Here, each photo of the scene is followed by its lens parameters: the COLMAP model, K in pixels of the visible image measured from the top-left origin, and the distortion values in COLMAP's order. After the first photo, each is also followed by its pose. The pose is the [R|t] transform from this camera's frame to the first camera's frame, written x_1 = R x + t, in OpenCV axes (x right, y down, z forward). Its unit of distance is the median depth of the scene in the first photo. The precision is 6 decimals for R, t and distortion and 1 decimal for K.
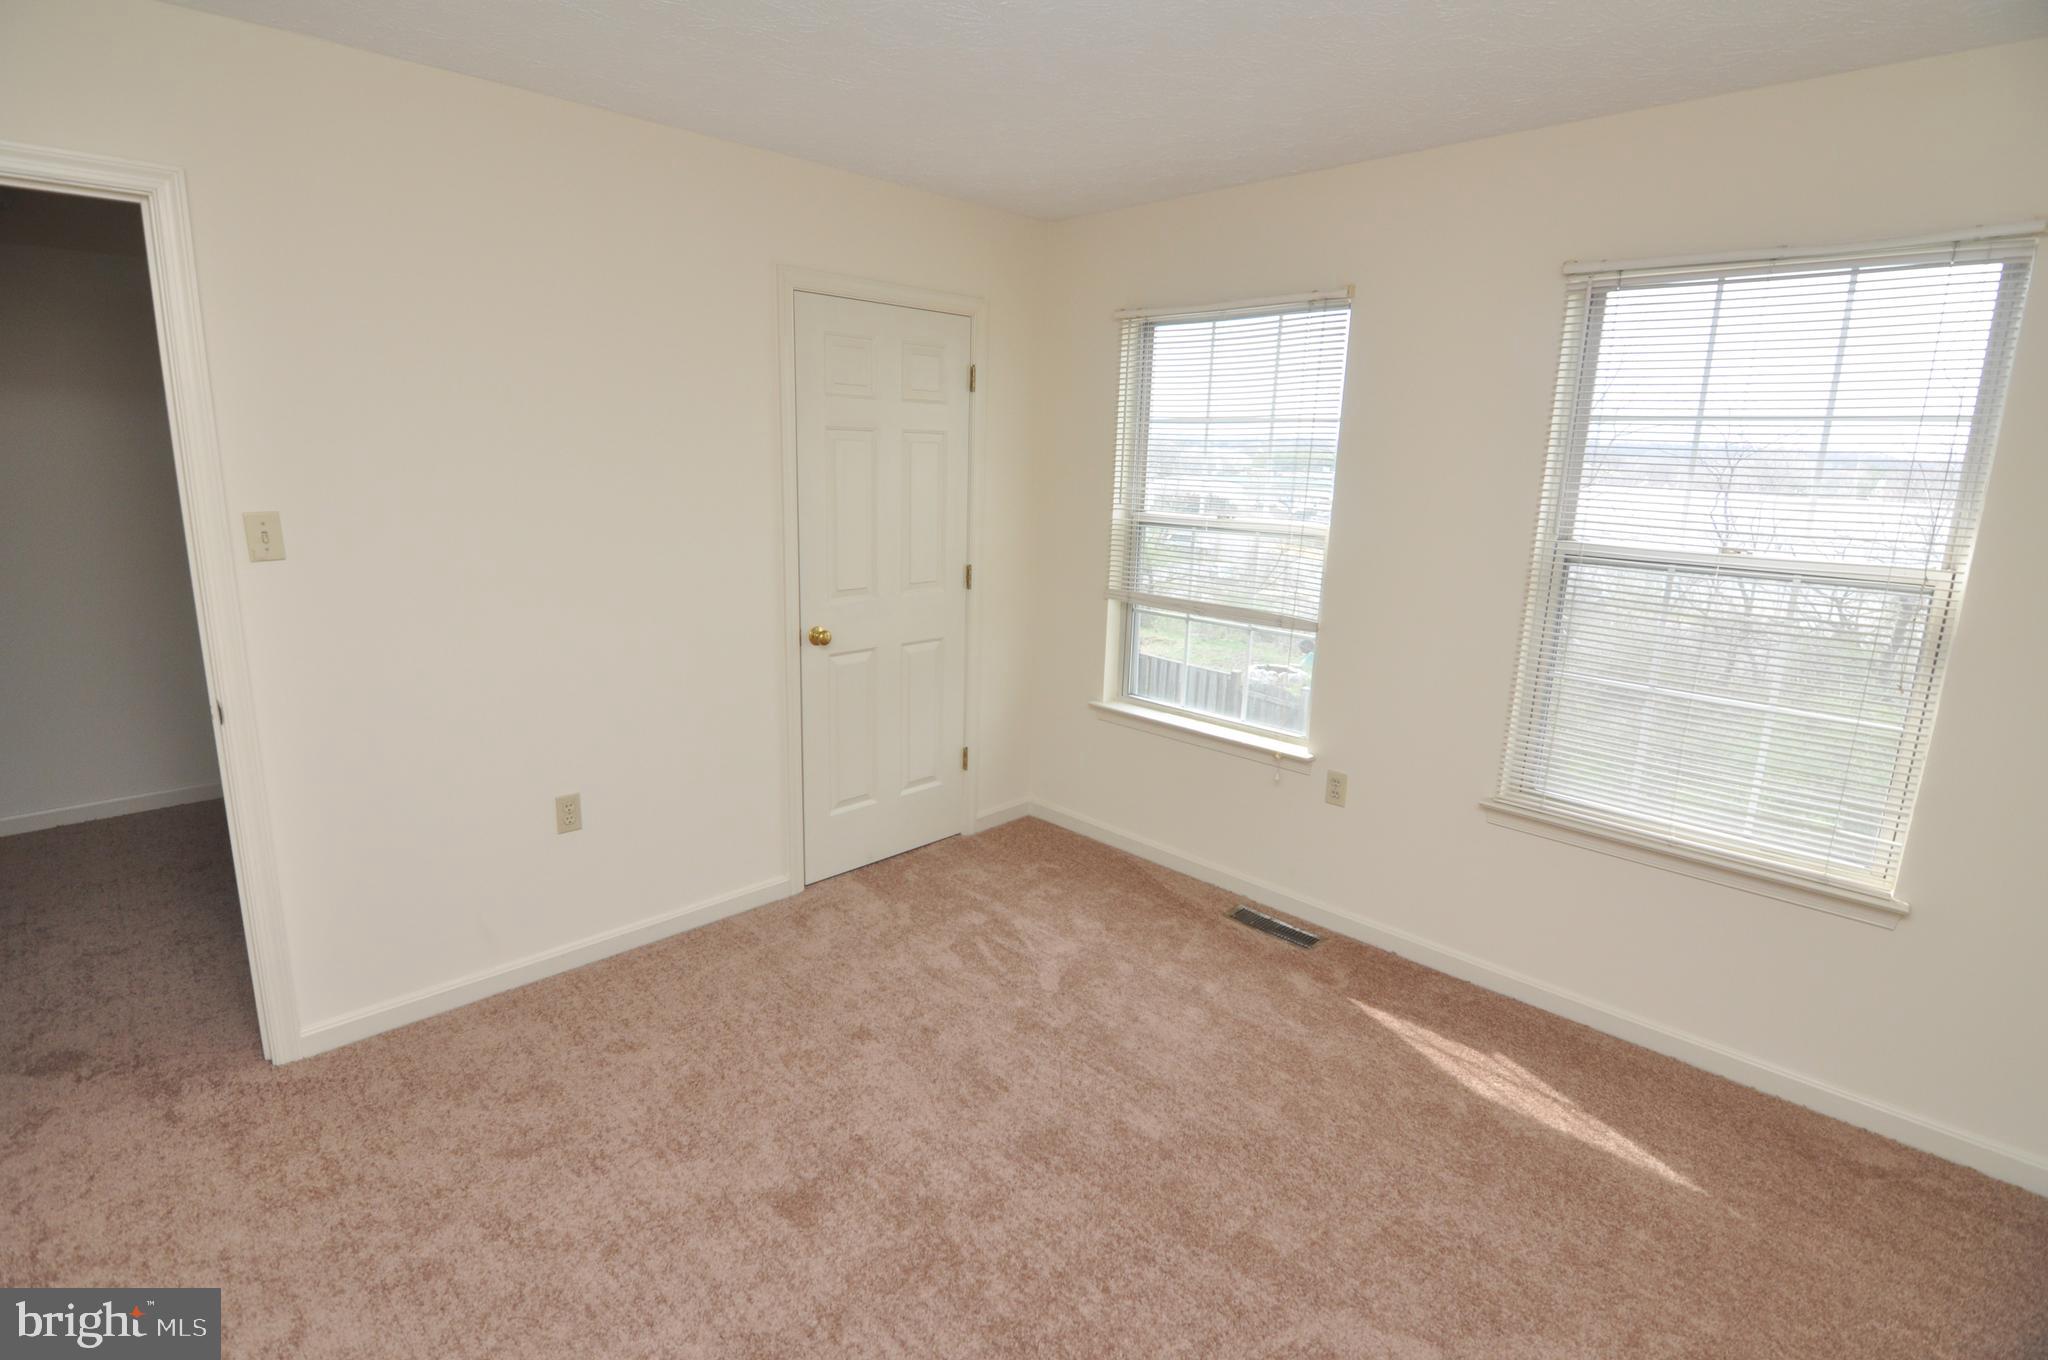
lens RADIAL K [[989.9, 0, 1032.8], [0, 989.9, 678.9], [0, 0, 1]] dist [-0.003911, -0.011723]
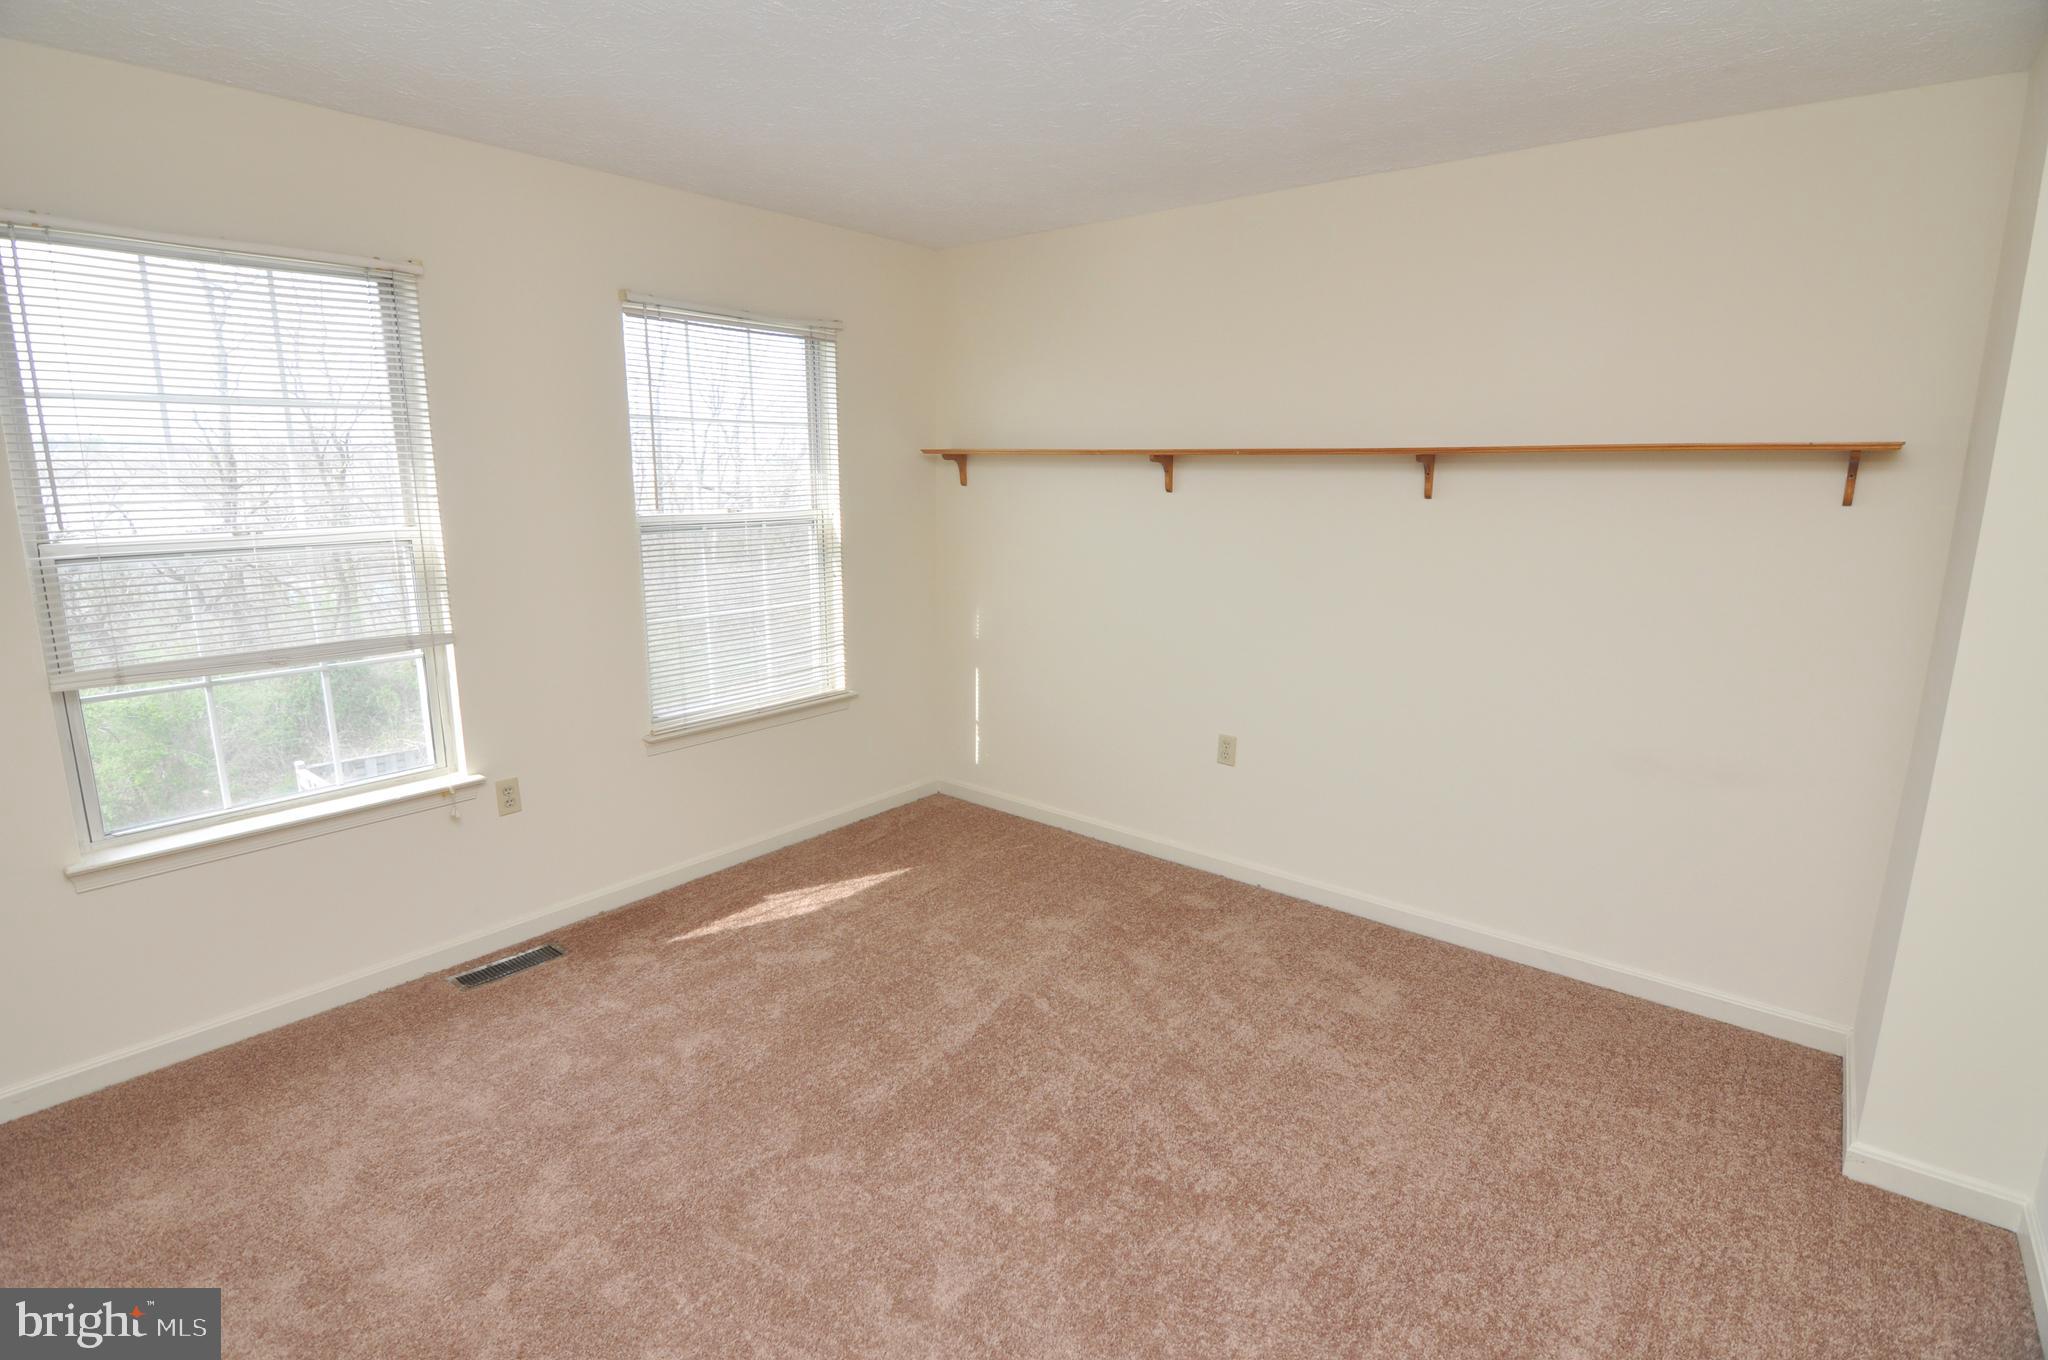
lens RADIAL K [[989.9, 0, 1028.6], [0, 989.9, 674.4], [0, 0, 1]] dist [-0.003911, -0.011723]
pose [[-0.103154, -0.234676, 0.966585, -0.699595], [0.209469, 0.944851, 0.251754, -0.148130], [-0.972359, 0.228439, -0.048308, 0.579041]]
